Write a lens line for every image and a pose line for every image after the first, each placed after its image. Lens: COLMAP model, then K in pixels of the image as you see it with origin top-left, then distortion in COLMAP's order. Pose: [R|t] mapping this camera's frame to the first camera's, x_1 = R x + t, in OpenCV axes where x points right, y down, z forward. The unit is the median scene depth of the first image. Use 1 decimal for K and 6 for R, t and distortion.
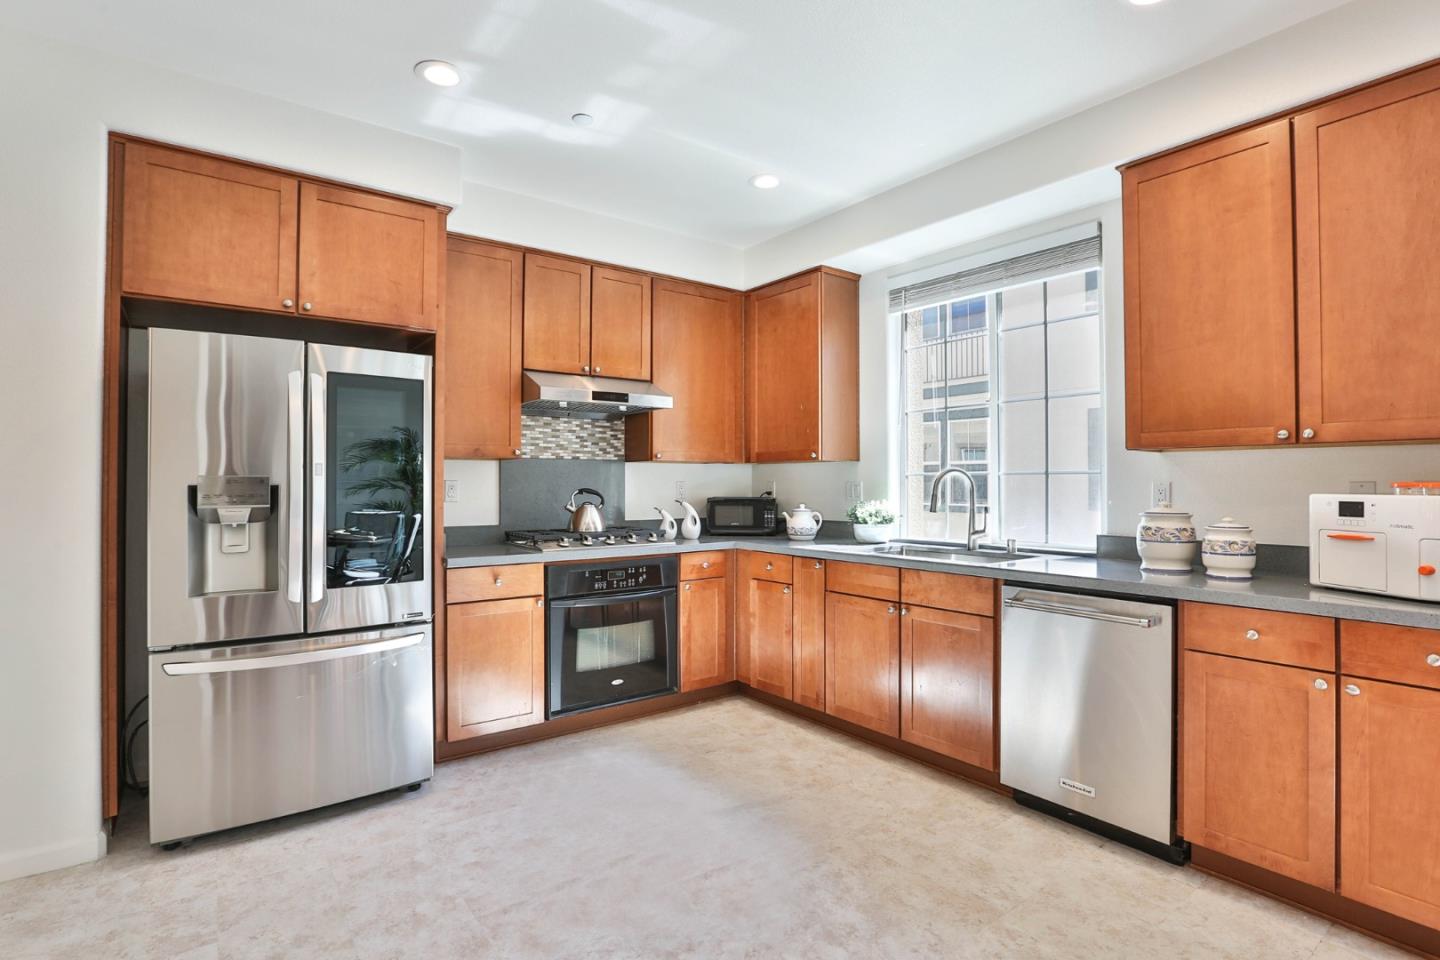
lens RADIAL K [[697.8, 0, 724.5], [0, 697.8, 473.7], [0, 0, 1]] dist [-0.063486, 0.023469]
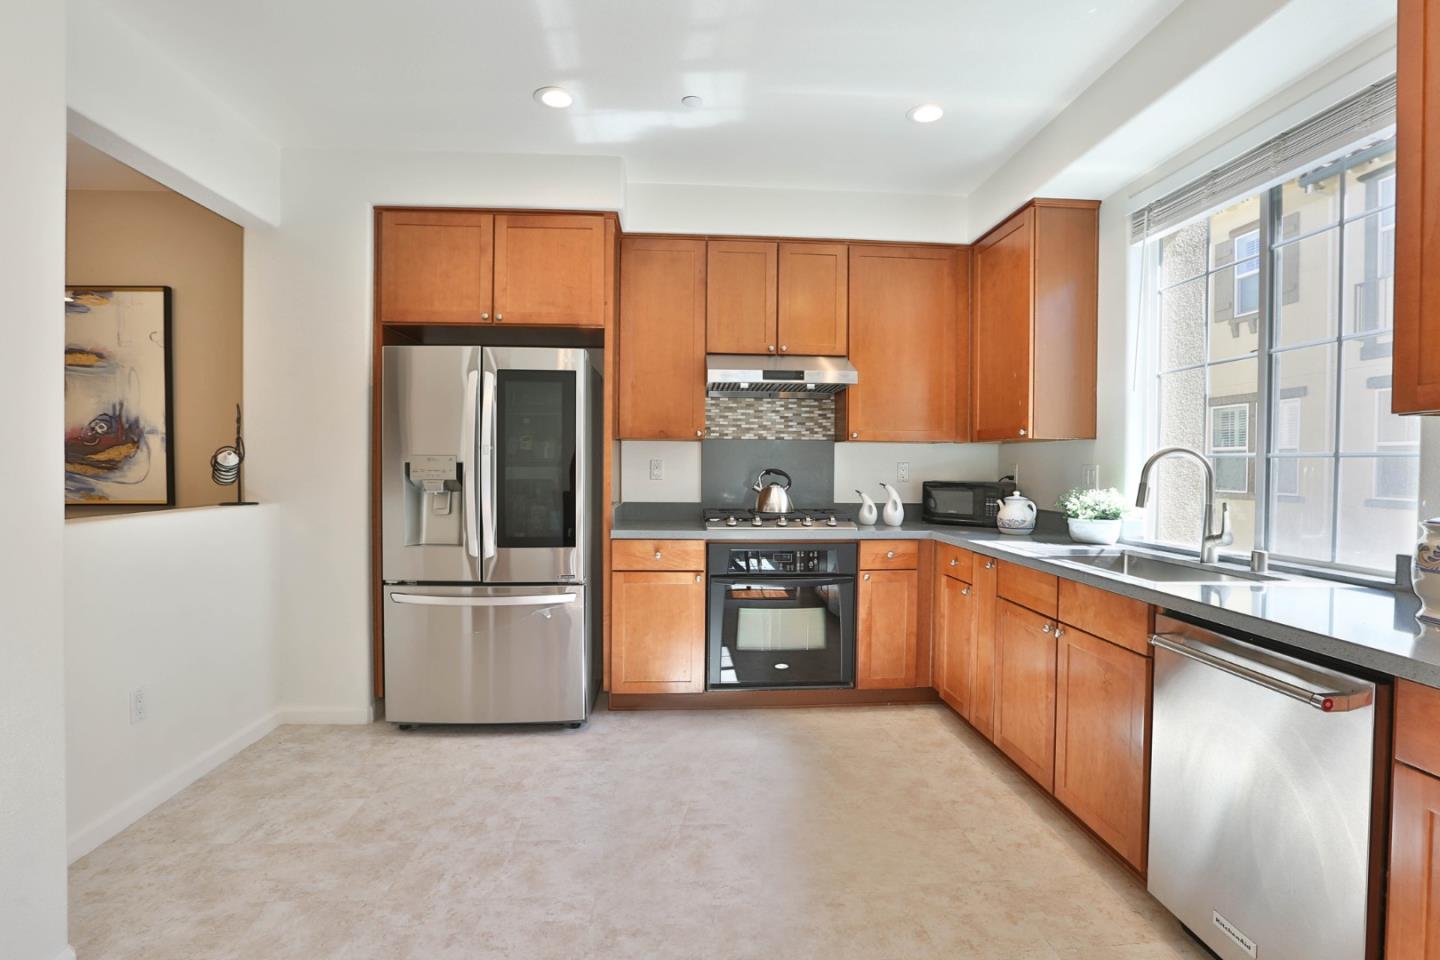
lens RADIAL K [[697.8, 0, 724.5], [0, 697.8, 473.7], [0, 0, 1]] dist [-0.063486, 0.023469]
pose [[0.834690, 0.016819, -0.550464, 0.299132], [-0.002133, 0.999625, 0.027309, 0.001015], [0.550717, -0.021621, 0.834412, 0.132070]]
